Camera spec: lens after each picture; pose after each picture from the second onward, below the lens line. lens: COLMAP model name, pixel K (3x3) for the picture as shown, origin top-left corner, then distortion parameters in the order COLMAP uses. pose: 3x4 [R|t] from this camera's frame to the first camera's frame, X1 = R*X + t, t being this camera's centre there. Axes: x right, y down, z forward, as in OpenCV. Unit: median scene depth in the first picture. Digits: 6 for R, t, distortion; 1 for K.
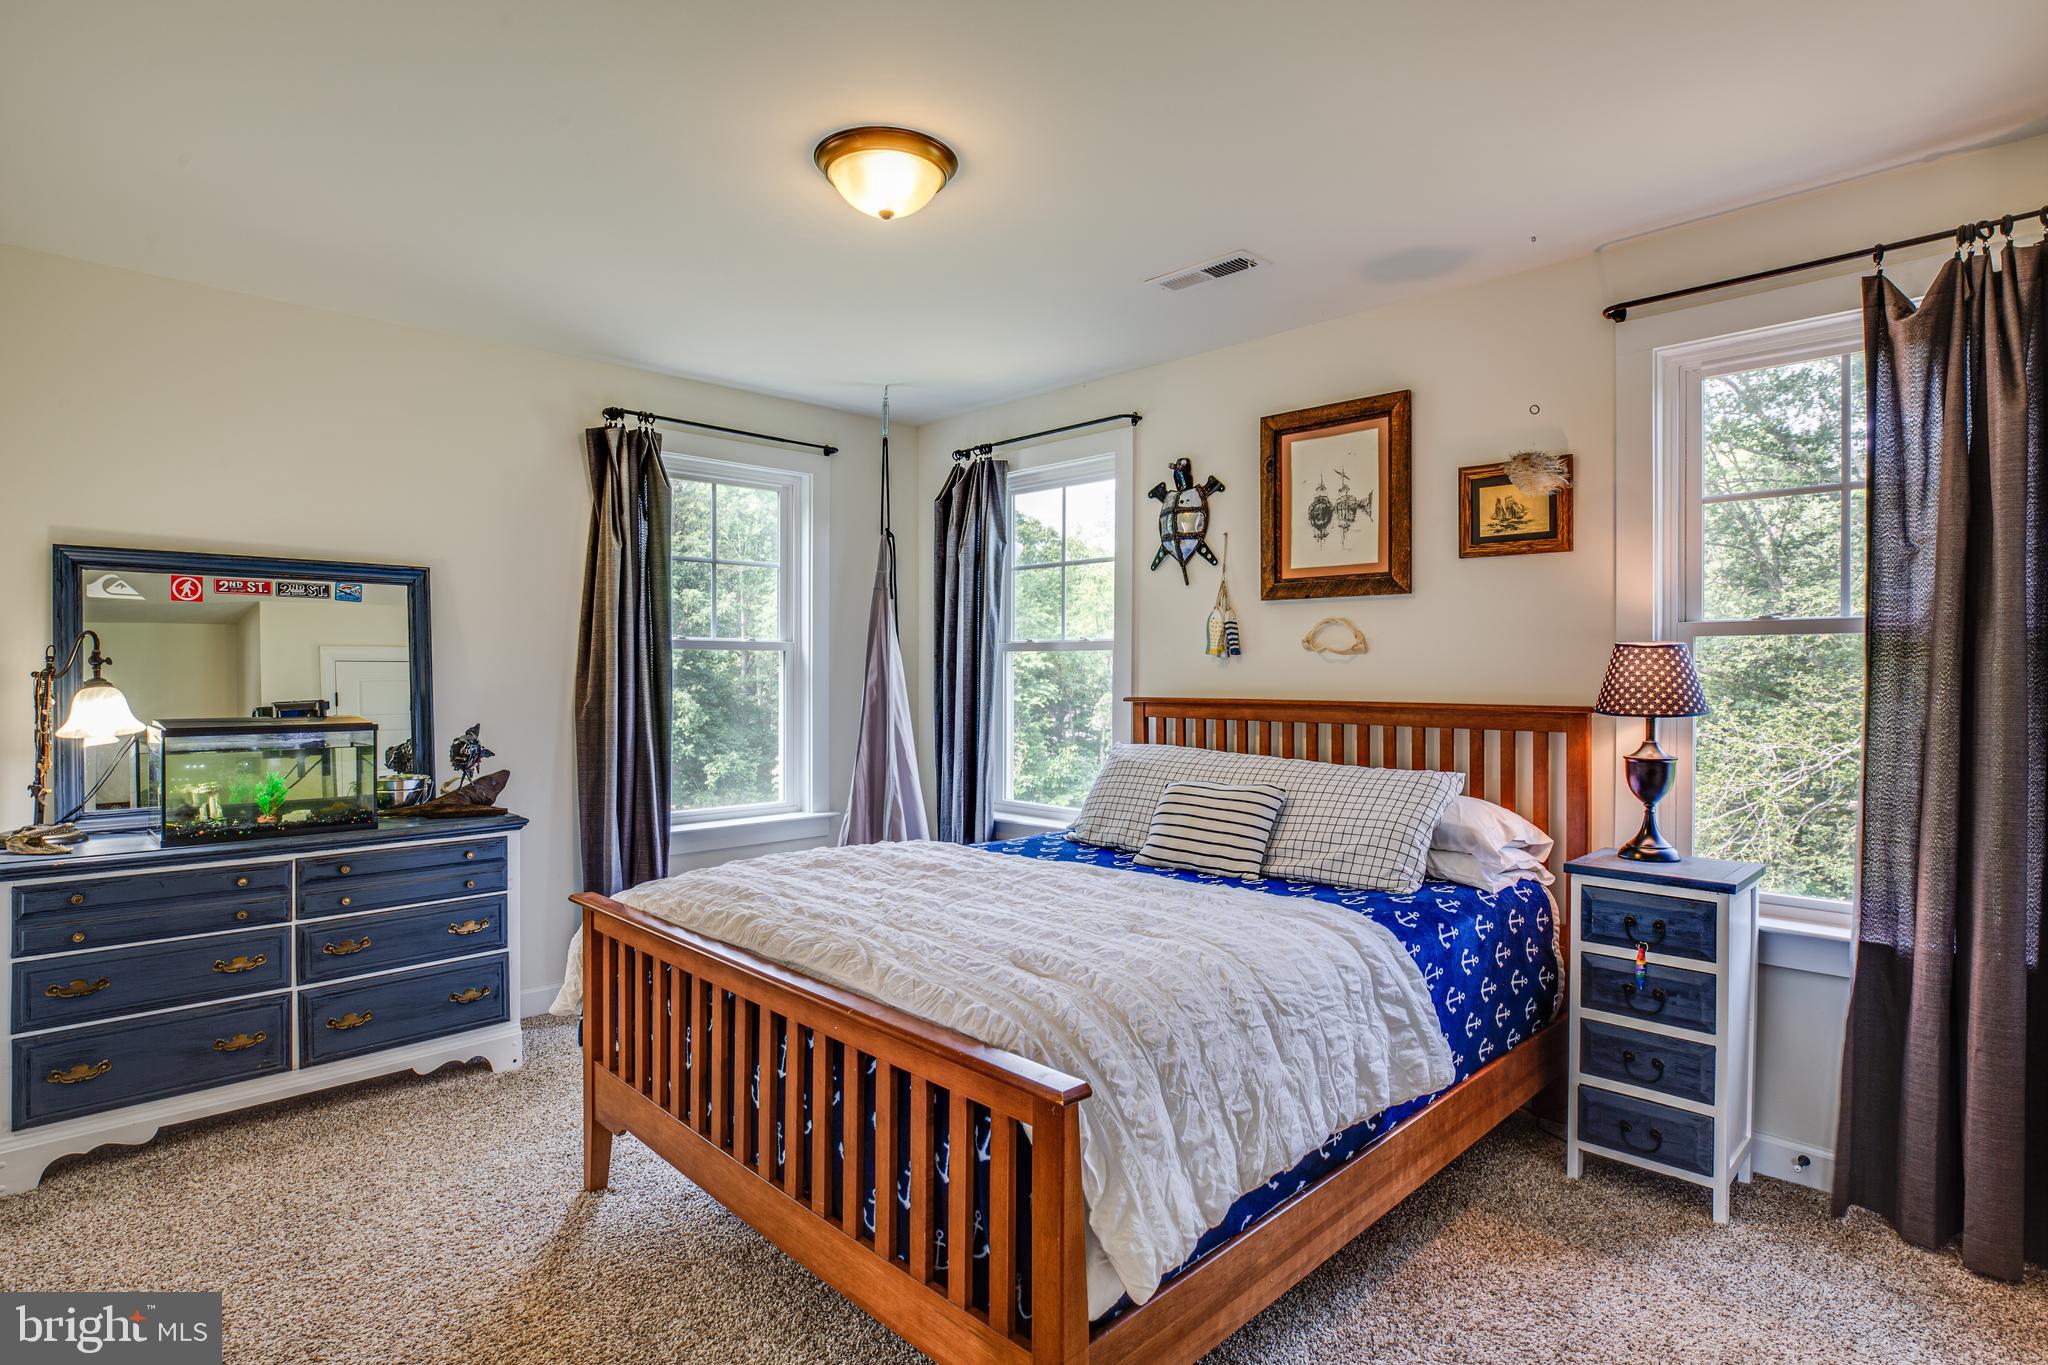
lens RADIAL K [[929.1, 0, 1017.8], [0, 929.1, 677.5], [0, 0, 1]] dist [-0.045001, 0.014250]
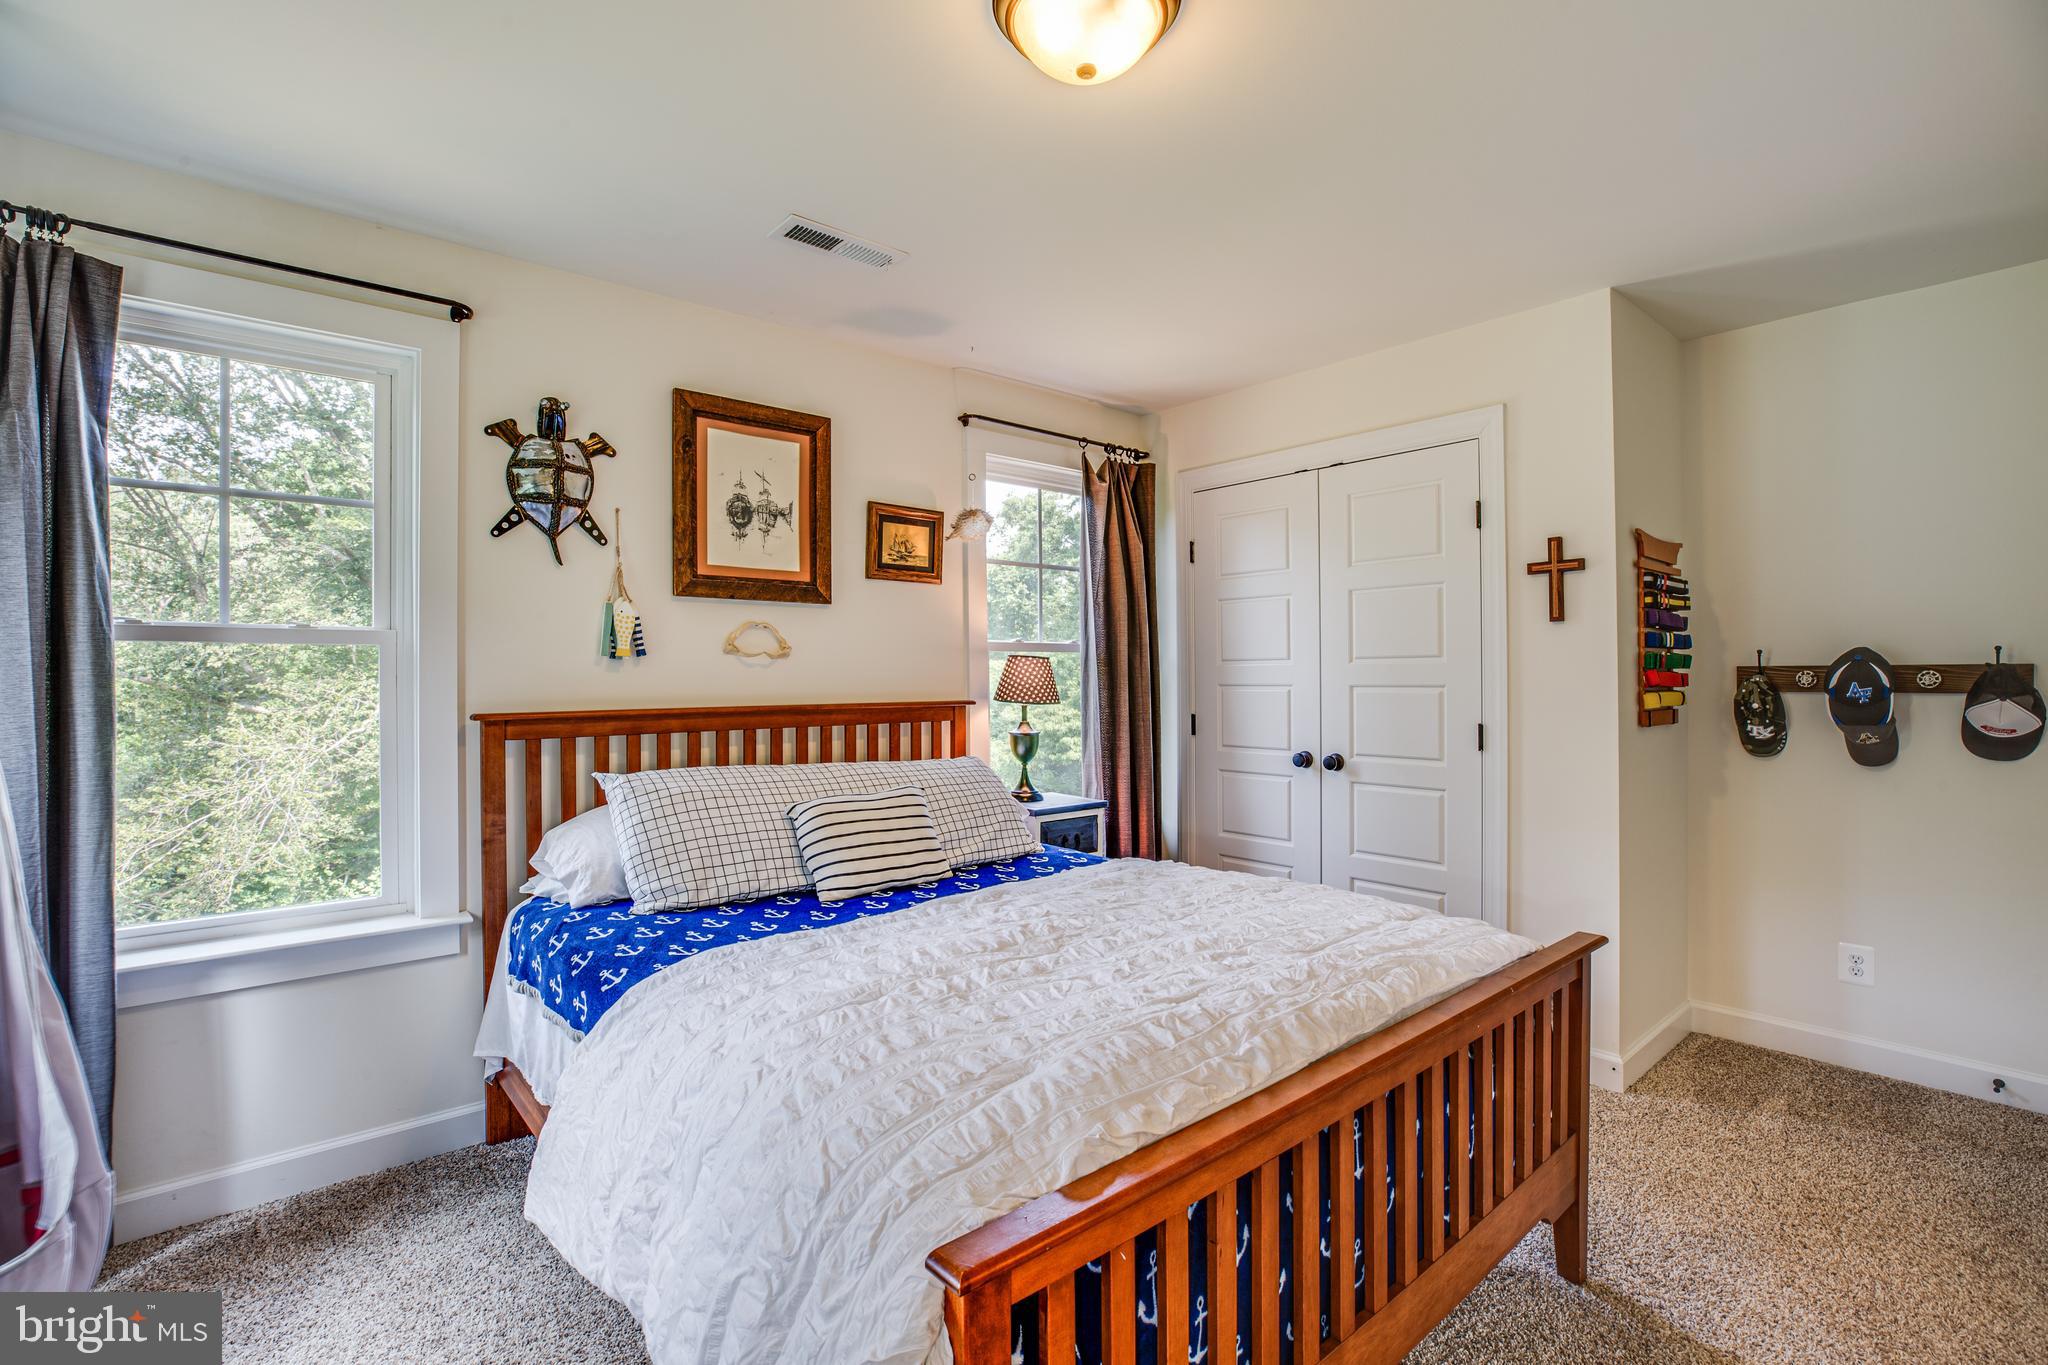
lens RADIAL K [[929.1, 0, 1017.8], [0, 929.1, 677.5], [0, 0, 1]] dist [-0.045001, 0.014250]
pose [[0.129773, 0.002817, 0.991540, -0.589181], [0.014660, 0.999881, -0.004759, 0.004017], [-0.991435, 0.015153, 0.129716, 0.589543]]
